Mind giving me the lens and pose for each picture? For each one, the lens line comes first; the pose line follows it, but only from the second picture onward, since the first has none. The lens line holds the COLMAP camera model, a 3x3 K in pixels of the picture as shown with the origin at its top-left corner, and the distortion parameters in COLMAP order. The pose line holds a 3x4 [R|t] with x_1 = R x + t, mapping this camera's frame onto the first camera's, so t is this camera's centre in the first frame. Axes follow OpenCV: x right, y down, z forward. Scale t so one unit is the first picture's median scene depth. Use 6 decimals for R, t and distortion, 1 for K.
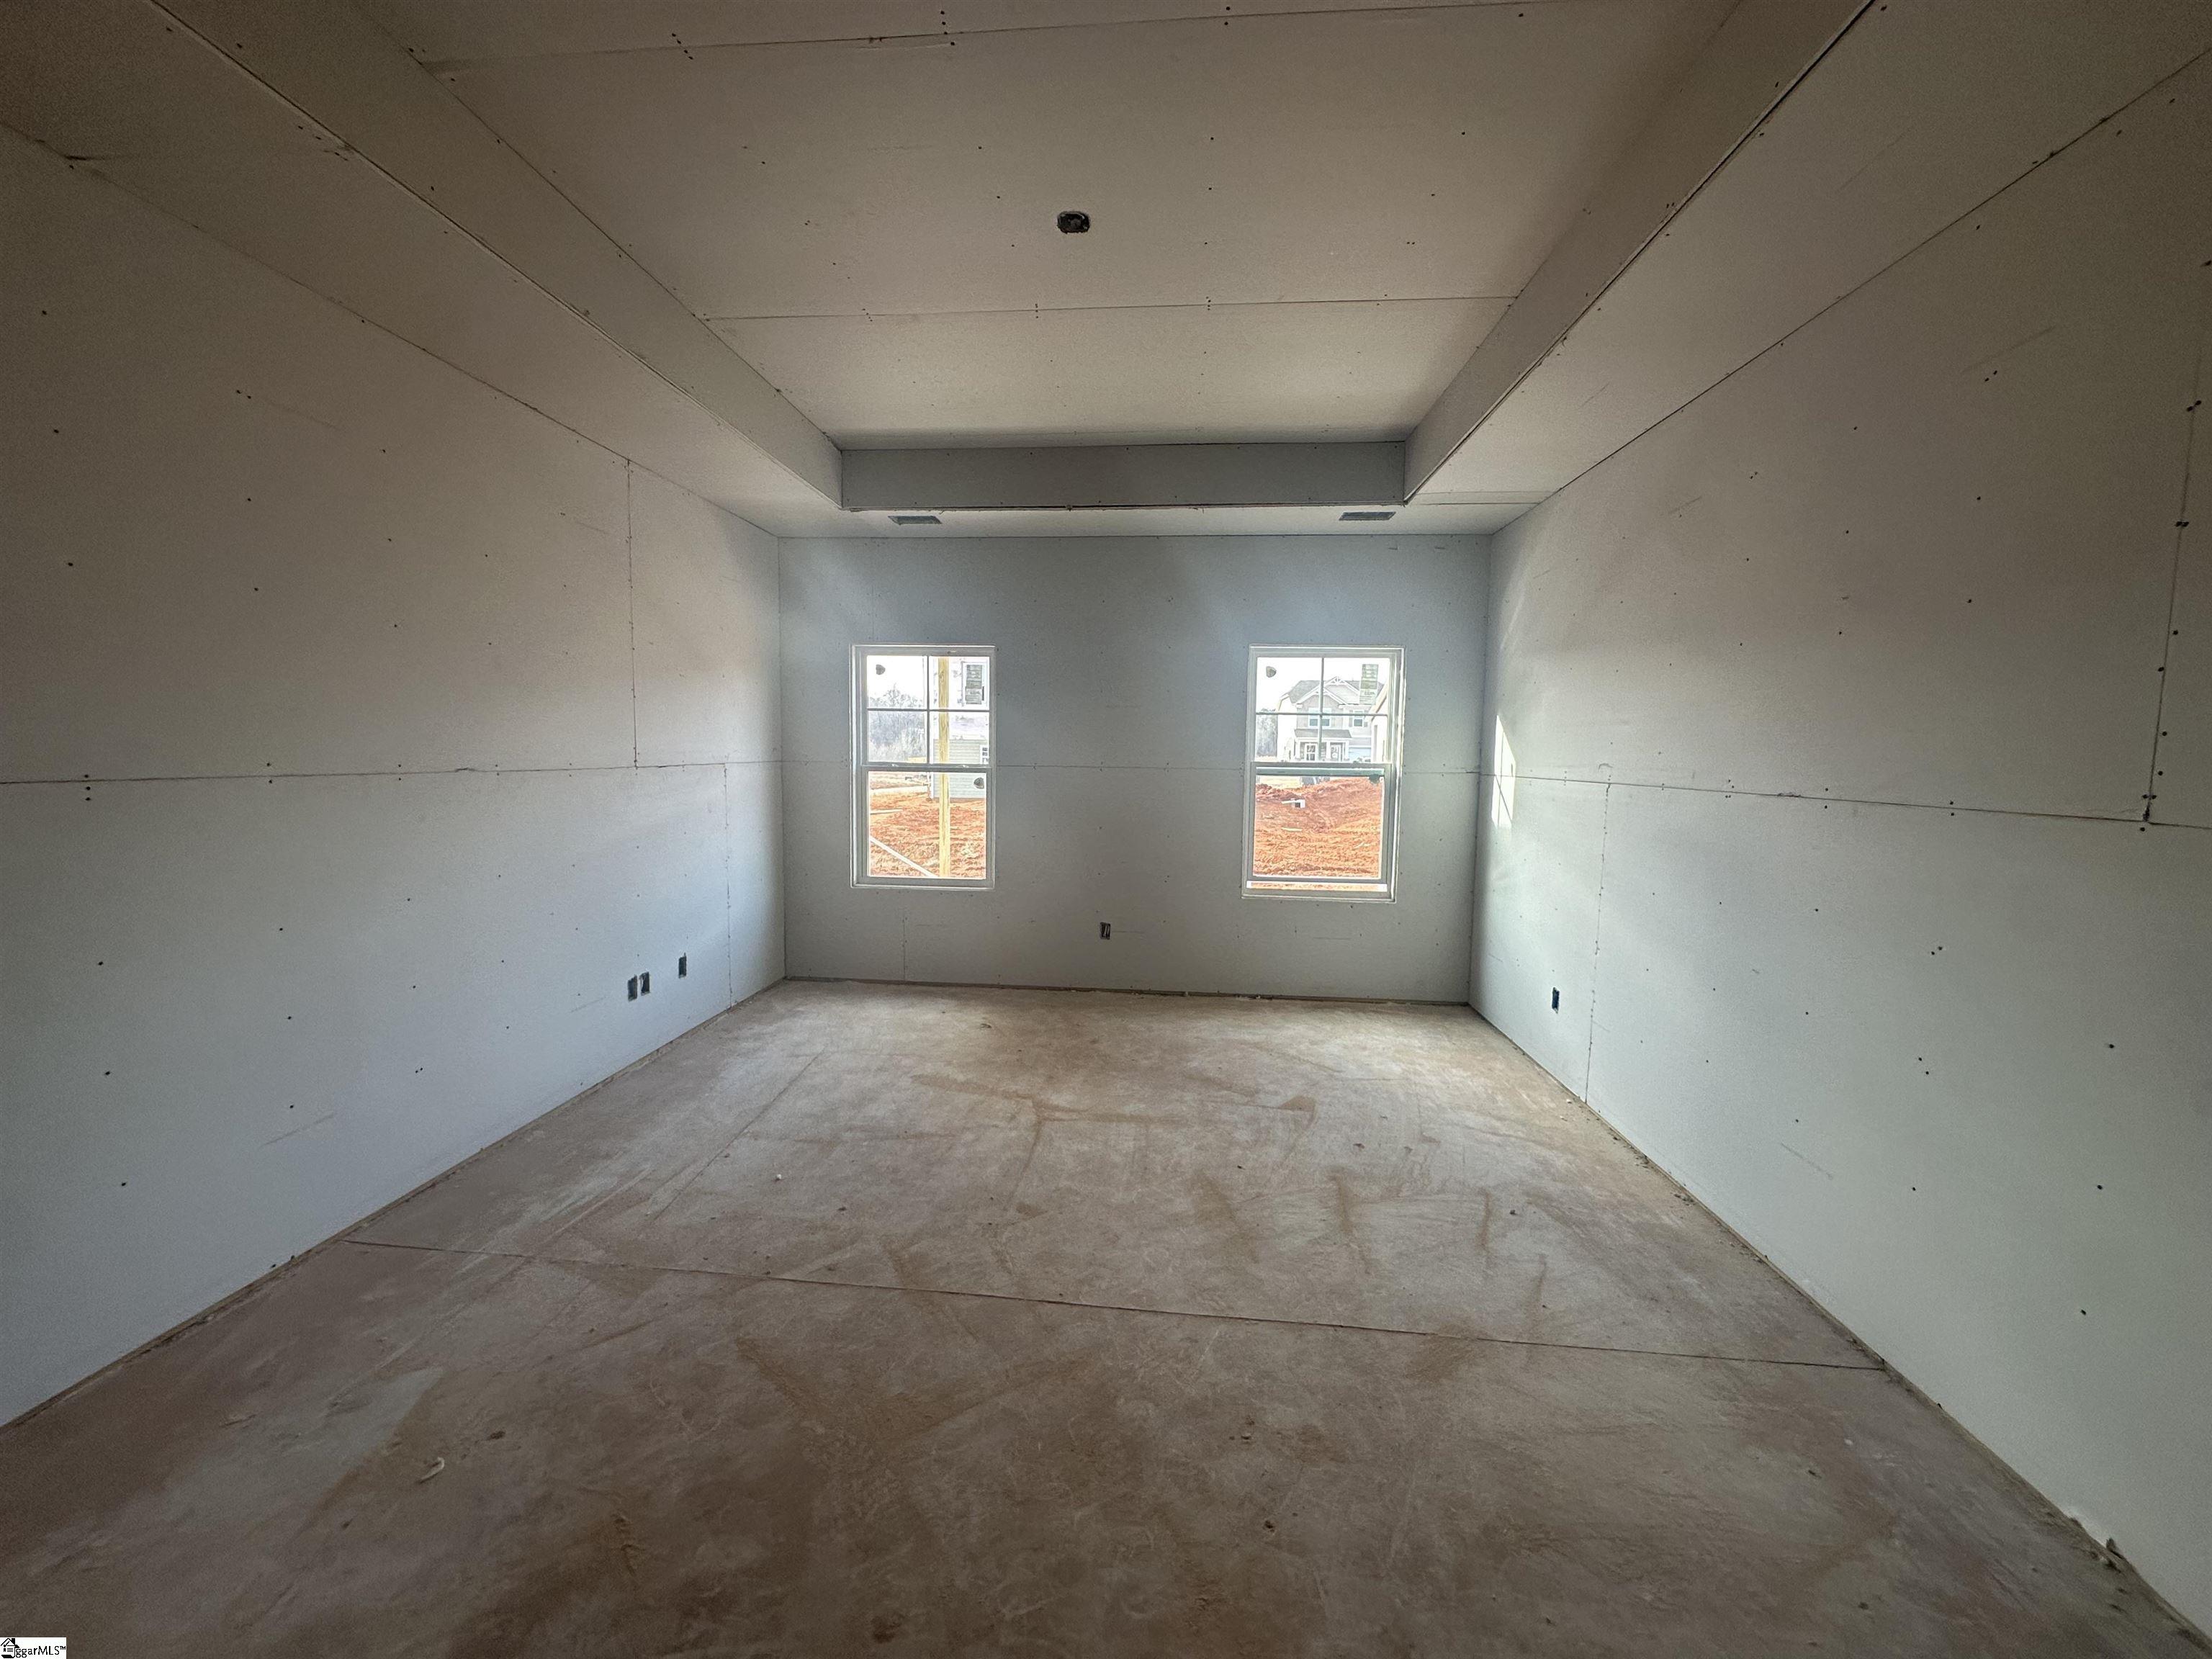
lens RADIAL K [[878.9, 0, 1100.4], [0, 878.9, 827.3], [0, 0, 1]] dist [-0.004182, 0.001460]
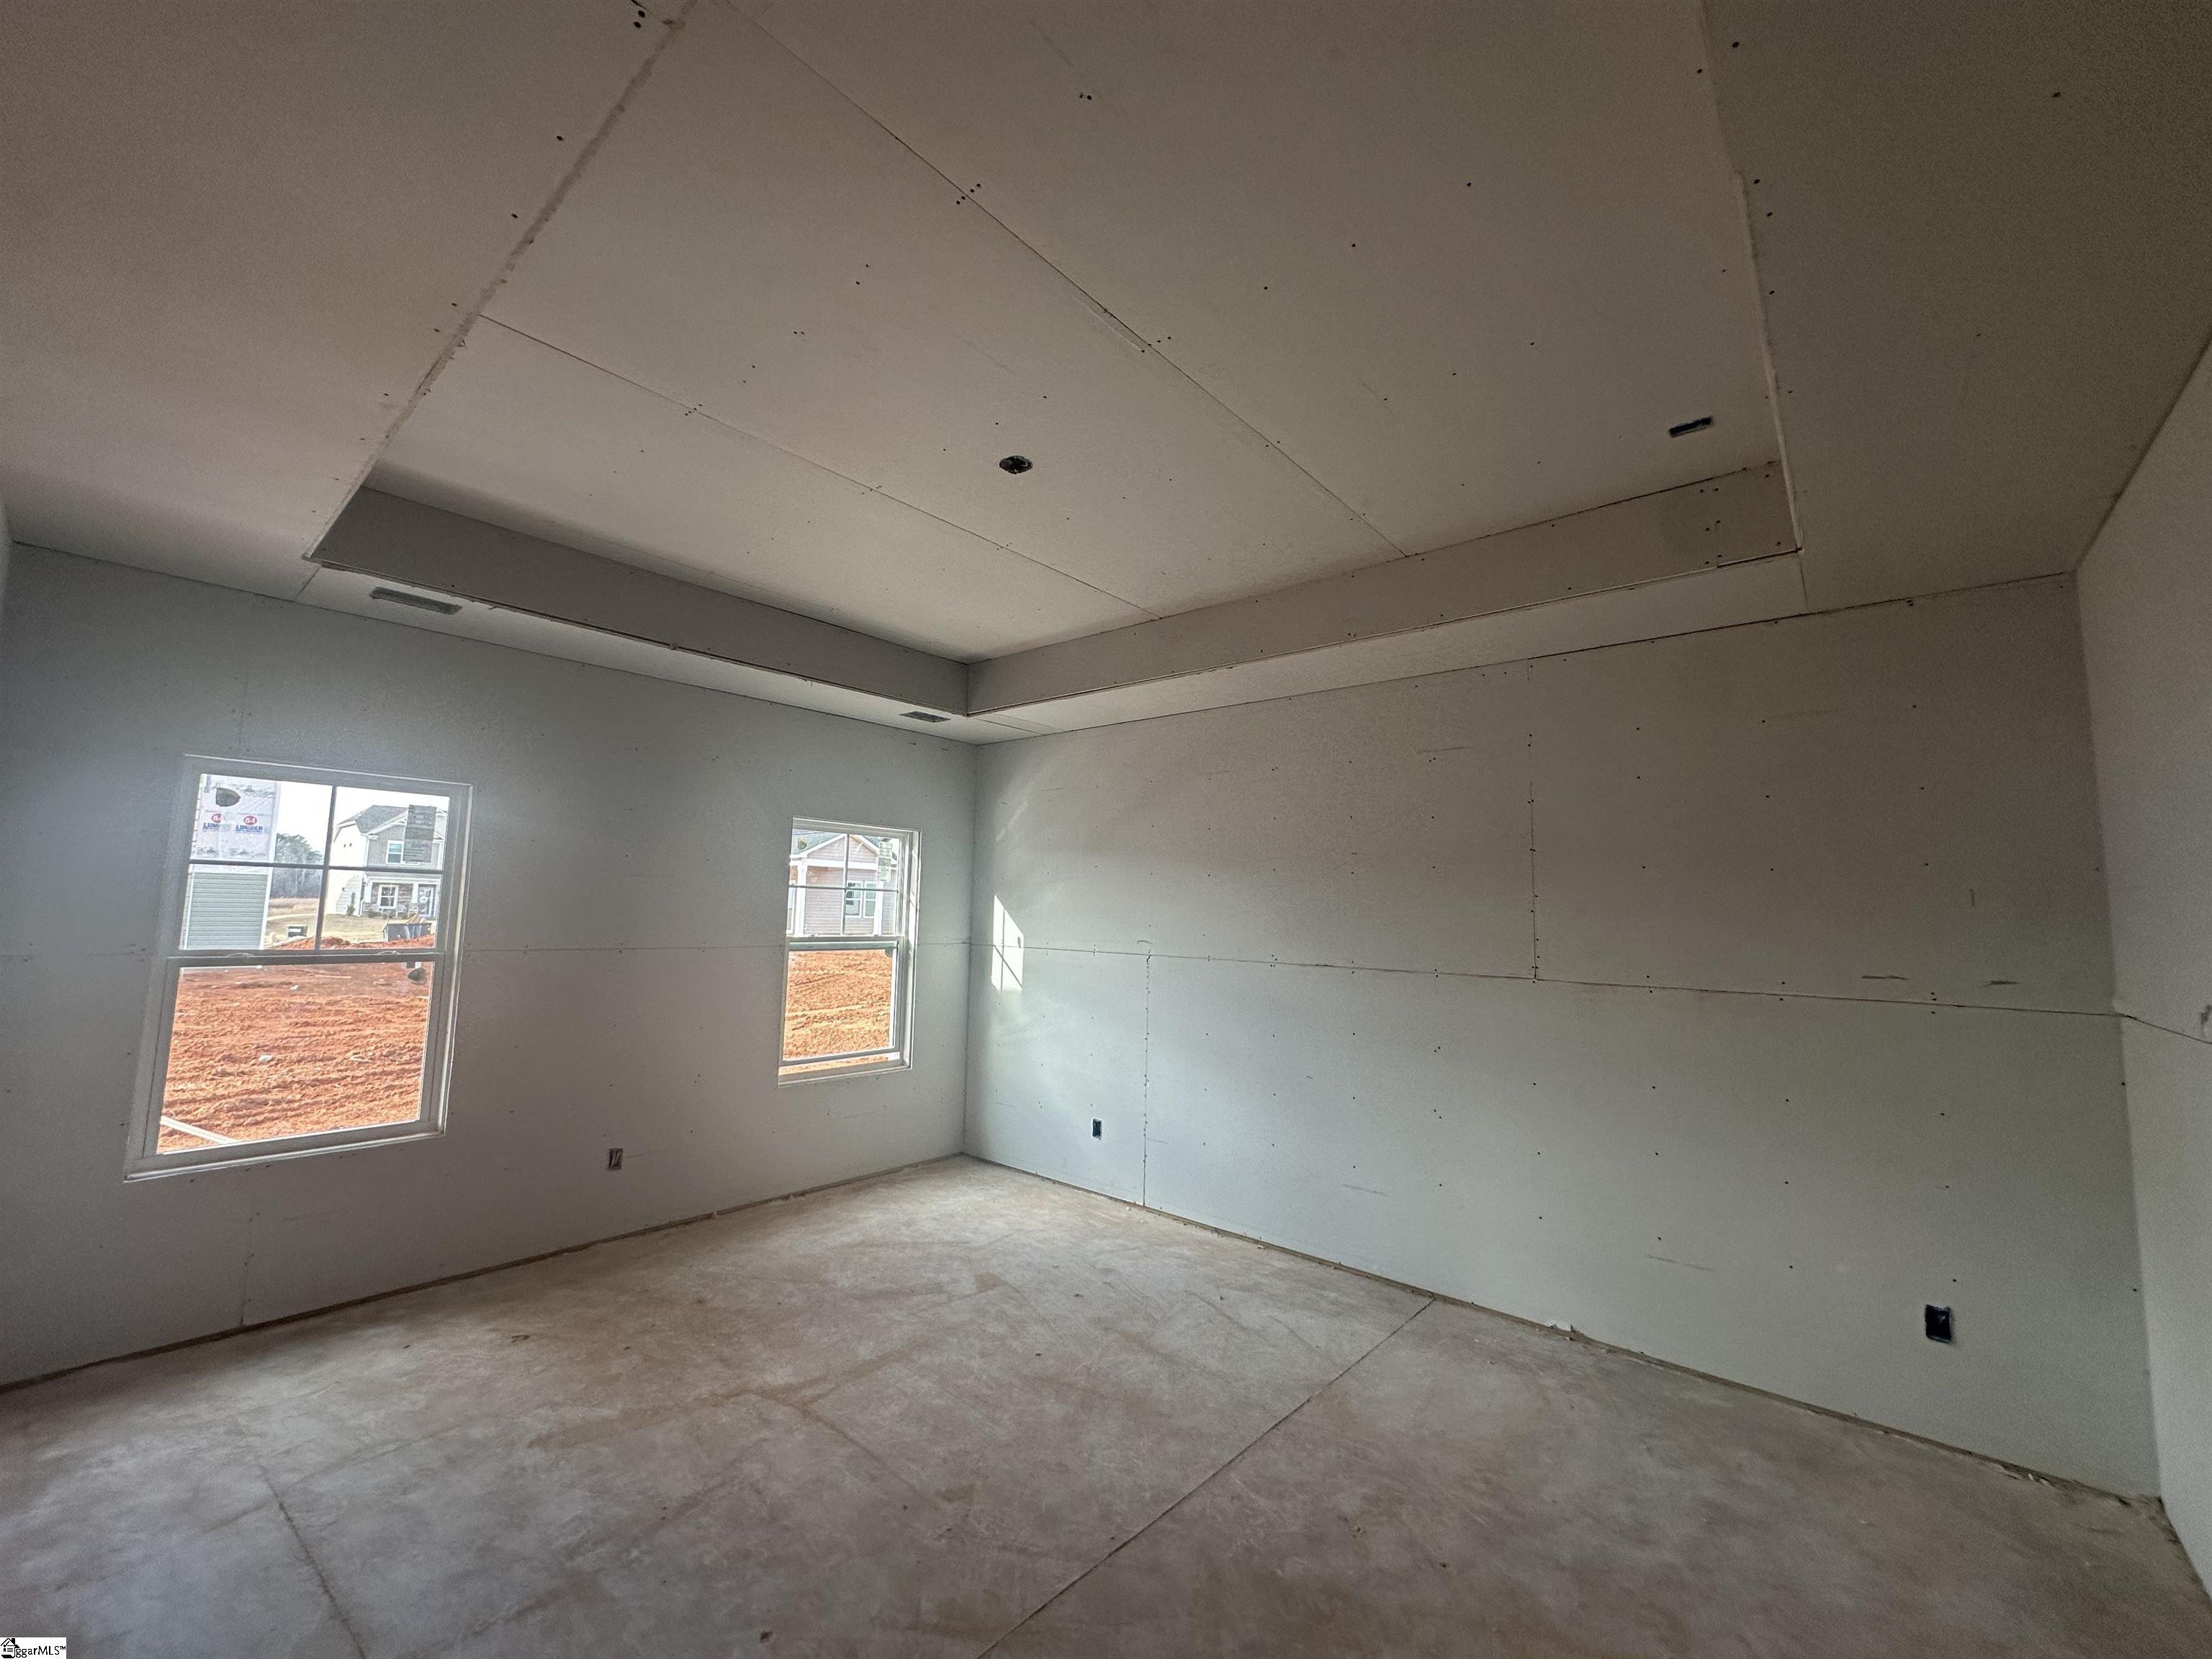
lens RADIAL K [[878.9, 0, 1100.4], [0, 878.9, 827.3], [0, 0, 1]] dist [-0.004182, 0.001460]
pose [[0.586909, 0.077225, 0.805961, -0.493939], [0.055654, 0.989238, -0.135314, -0.055818], [-0.807738, 0.124272, 0.576295, 0.209237]]
